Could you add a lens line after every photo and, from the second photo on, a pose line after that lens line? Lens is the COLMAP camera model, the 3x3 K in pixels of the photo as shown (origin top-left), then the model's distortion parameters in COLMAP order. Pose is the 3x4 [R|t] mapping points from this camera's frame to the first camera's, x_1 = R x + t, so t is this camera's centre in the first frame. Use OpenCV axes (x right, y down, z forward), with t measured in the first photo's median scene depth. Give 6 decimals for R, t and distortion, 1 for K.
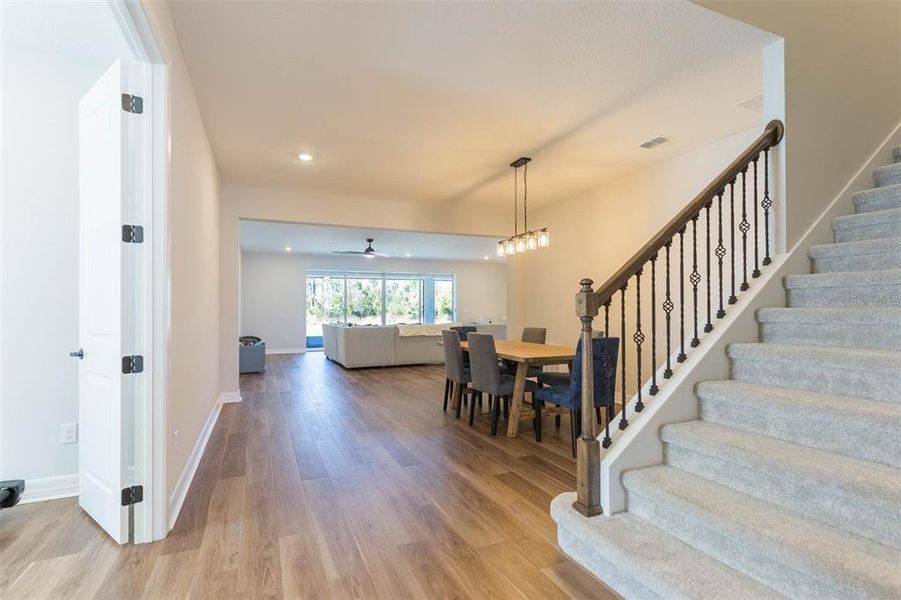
lens RADIAL K [[406.6, 0, 442.7], [0, 406.6, 303.2], [0, 0, 1]] dist [0.000911, 0.001198]
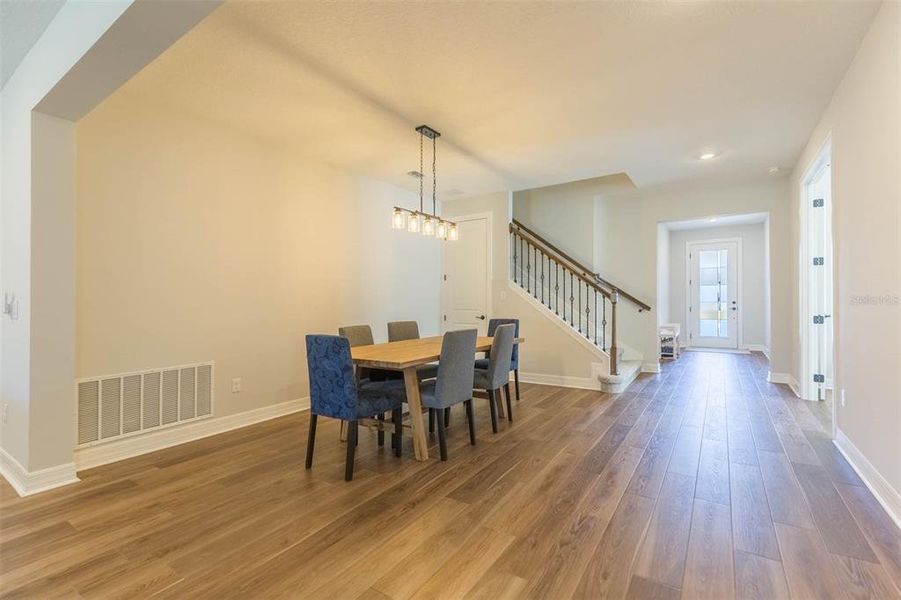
lens RADIAL K [[406.6, 0, 442.7], [0, 406.6, 301.7], [0, 0, 1]] dist [0.000911, 0.001198]
pose [[-0.523650, 0.004612, 0.851921, -0.578374], [-0.000894, 0.999982, -0.005963, 0.022184], [-0.851933, -0.003884, -0.523637, 1.462603]]
